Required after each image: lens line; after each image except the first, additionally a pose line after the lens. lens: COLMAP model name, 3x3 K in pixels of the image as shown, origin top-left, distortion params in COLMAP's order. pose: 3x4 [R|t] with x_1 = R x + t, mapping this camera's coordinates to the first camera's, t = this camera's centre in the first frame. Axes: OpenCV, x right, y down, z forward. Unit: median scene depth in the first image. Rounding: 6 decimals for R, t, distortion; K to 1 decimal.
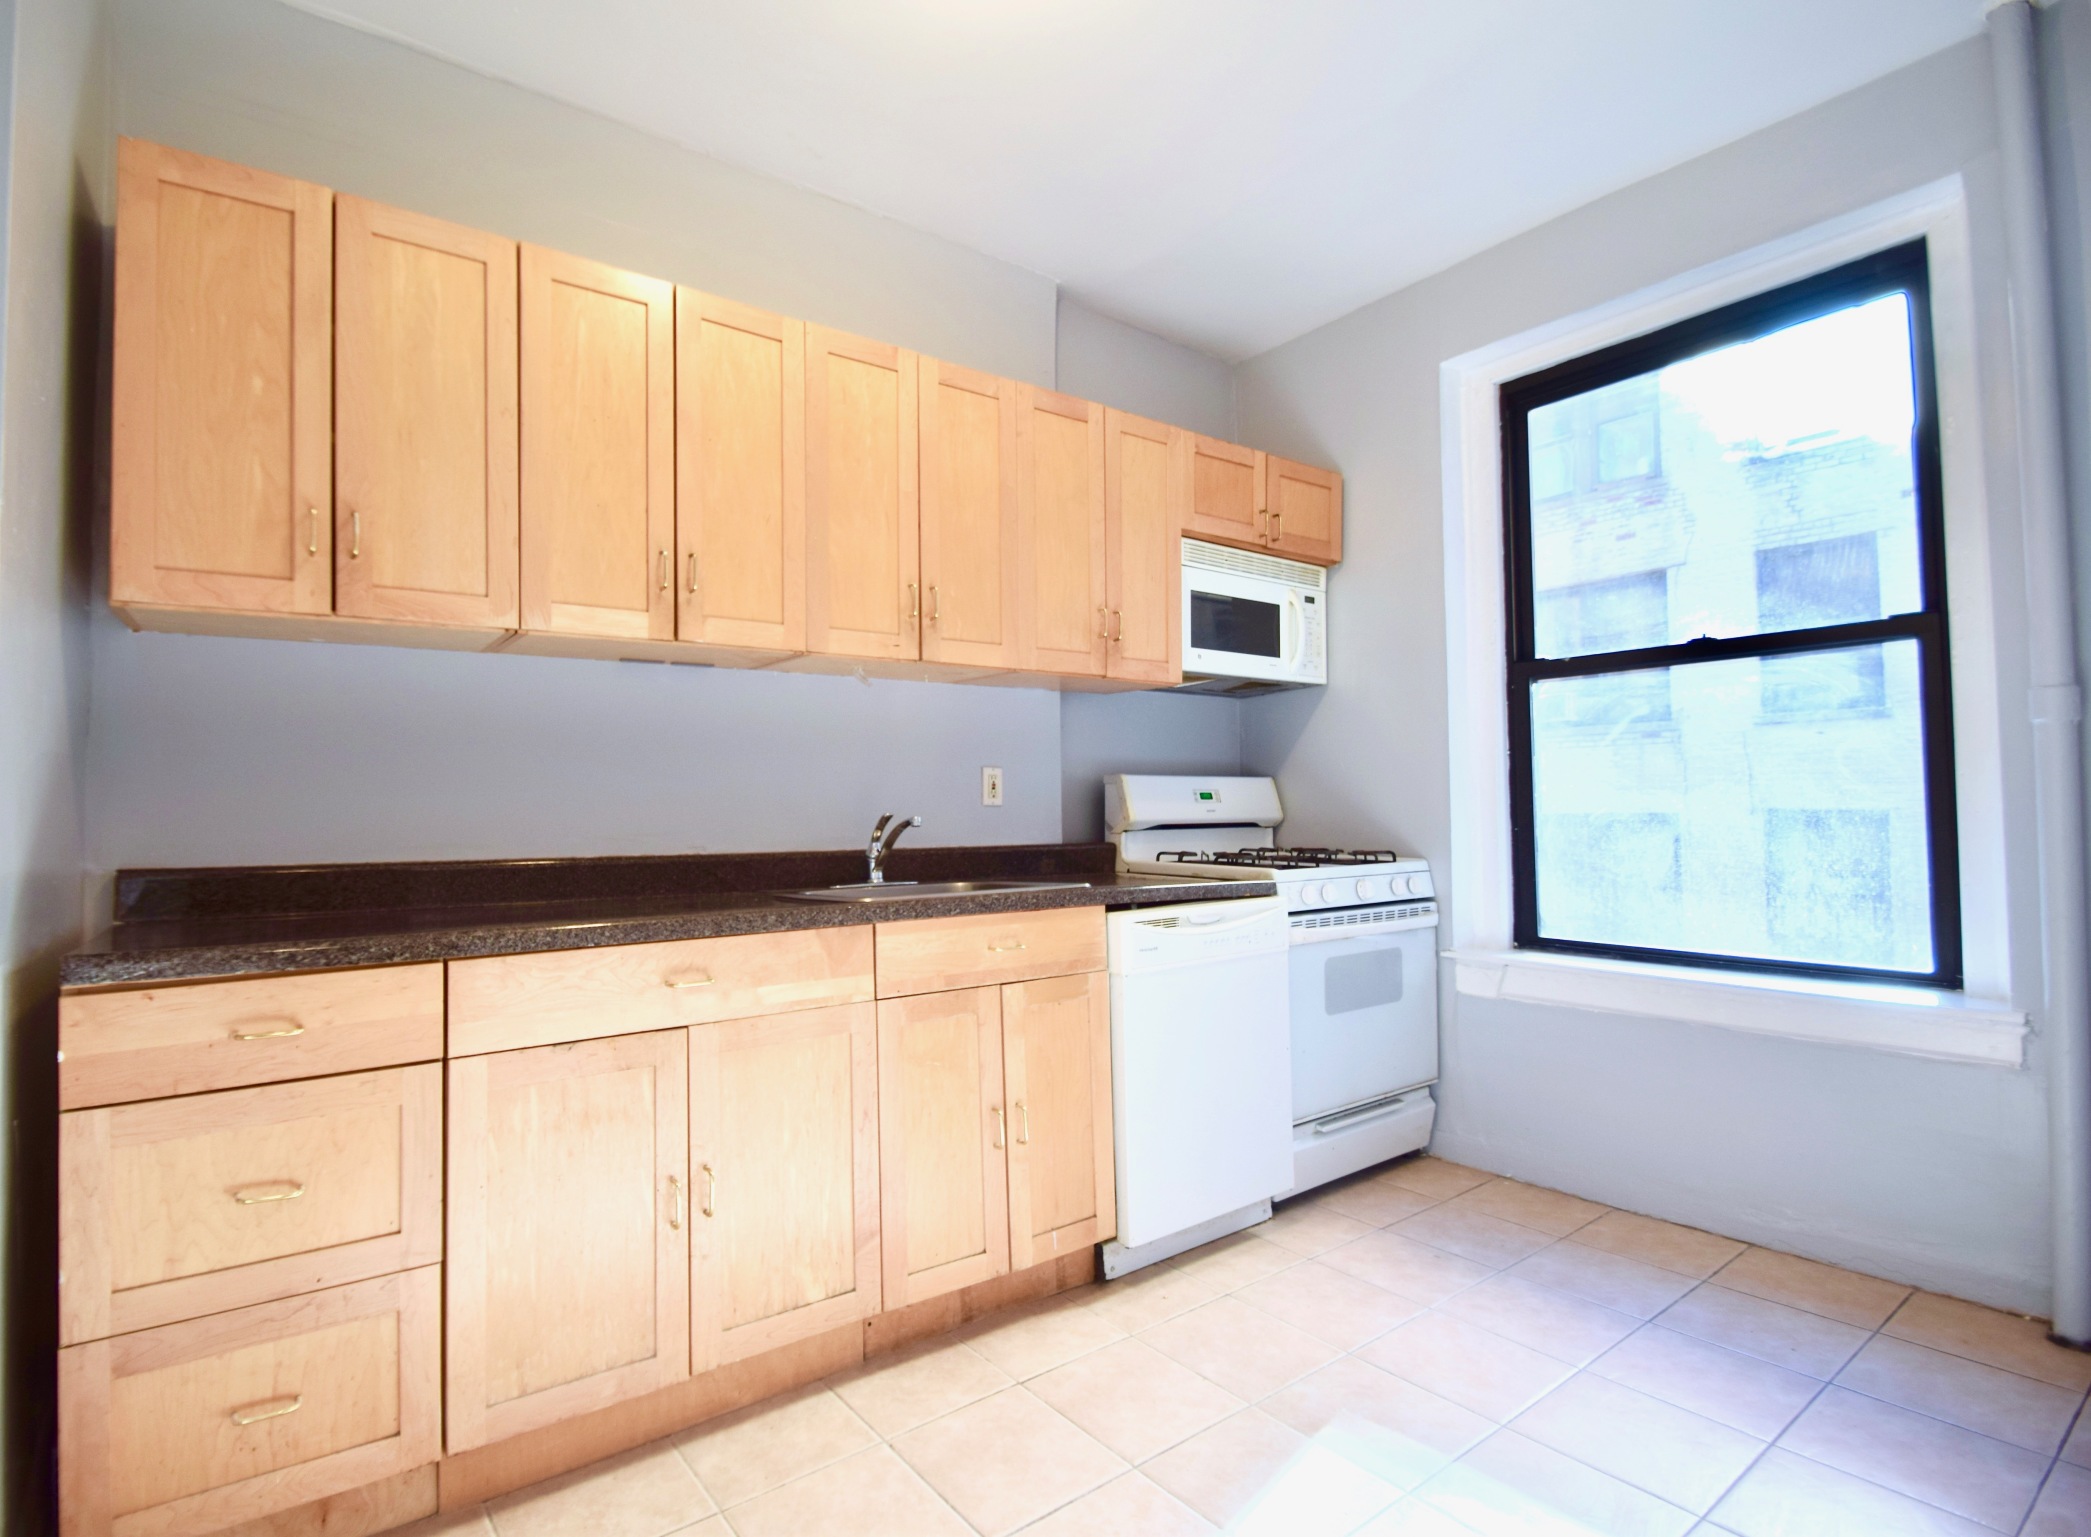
lens RADIAL K [[899.2, 0, 1041.5], [0, 899.2, 773.5], [0, 0, 1]] dist [0.014566, -0.011637]
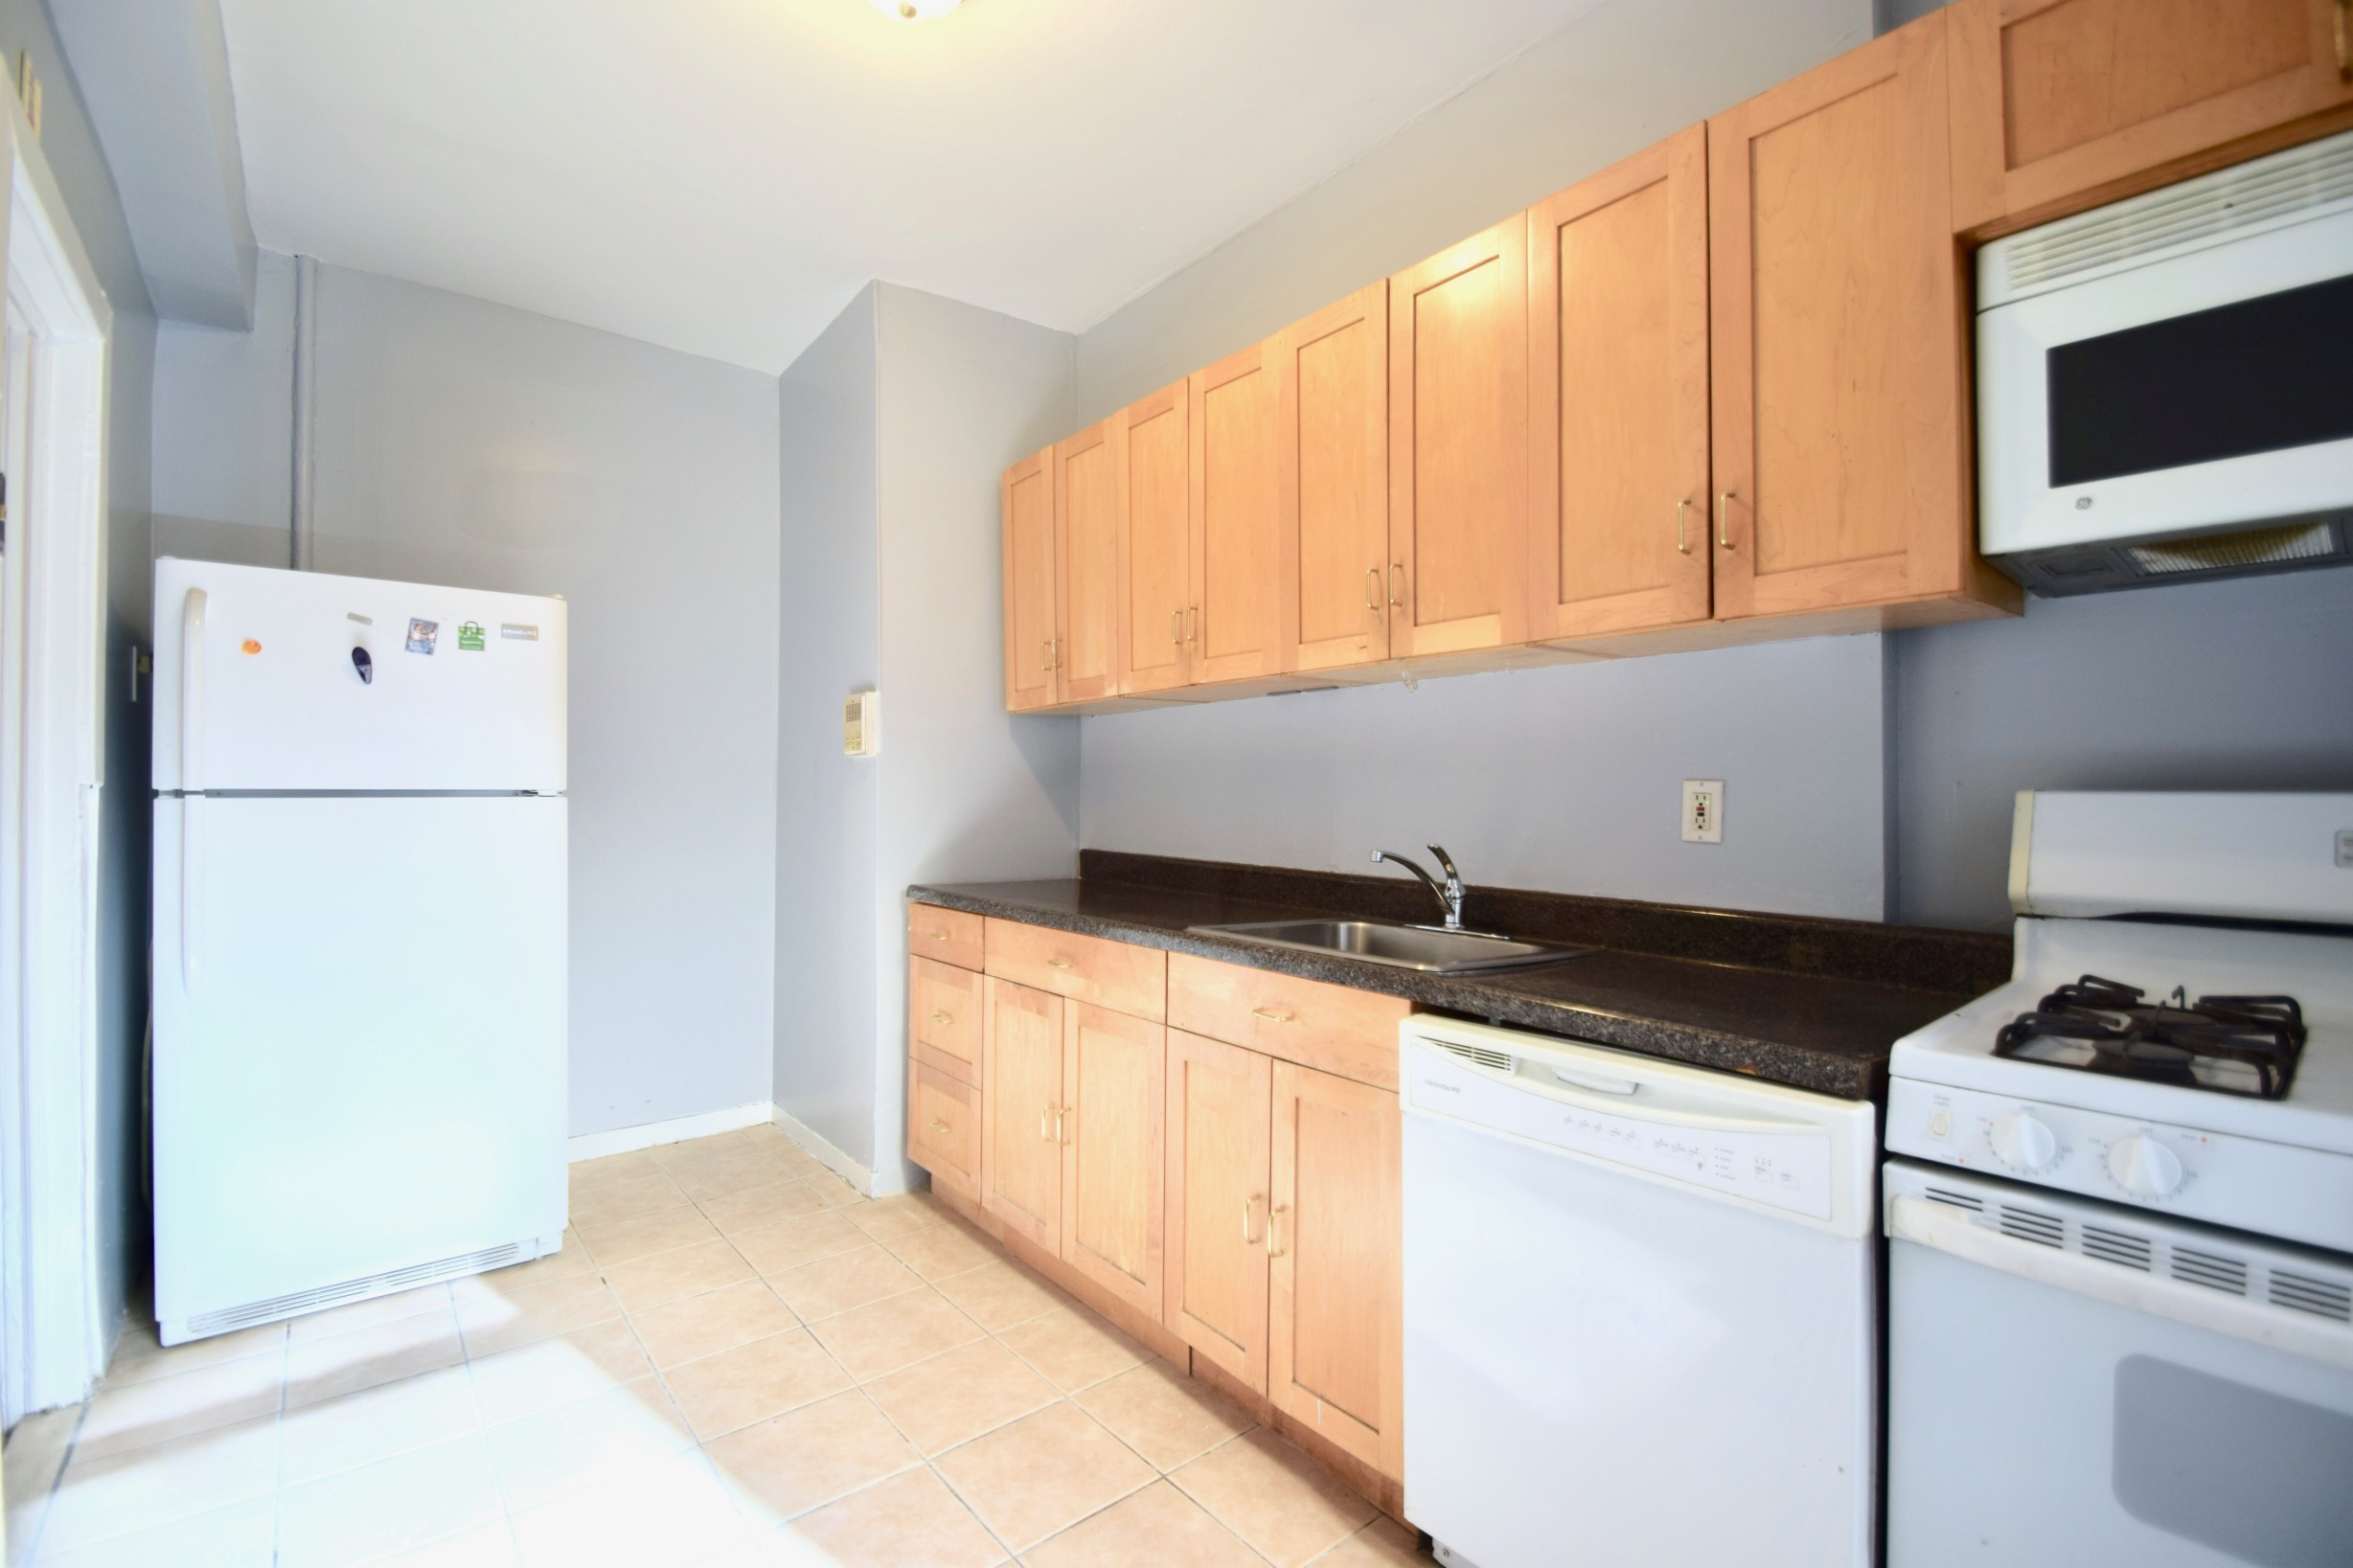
lens RADIAL K [[1023.2, 0, 1168.2], [0, 1023.2, 787.9], [0, 0, 1]] dist [0.009965, -0.016362]
pose [[0.093815, 0.006274, -0.995570, 0.706600], [0.025487, 0.999637, 0.008702, -0.020148], [0.995263, -0.026190, 0.093621, 0.652369]]
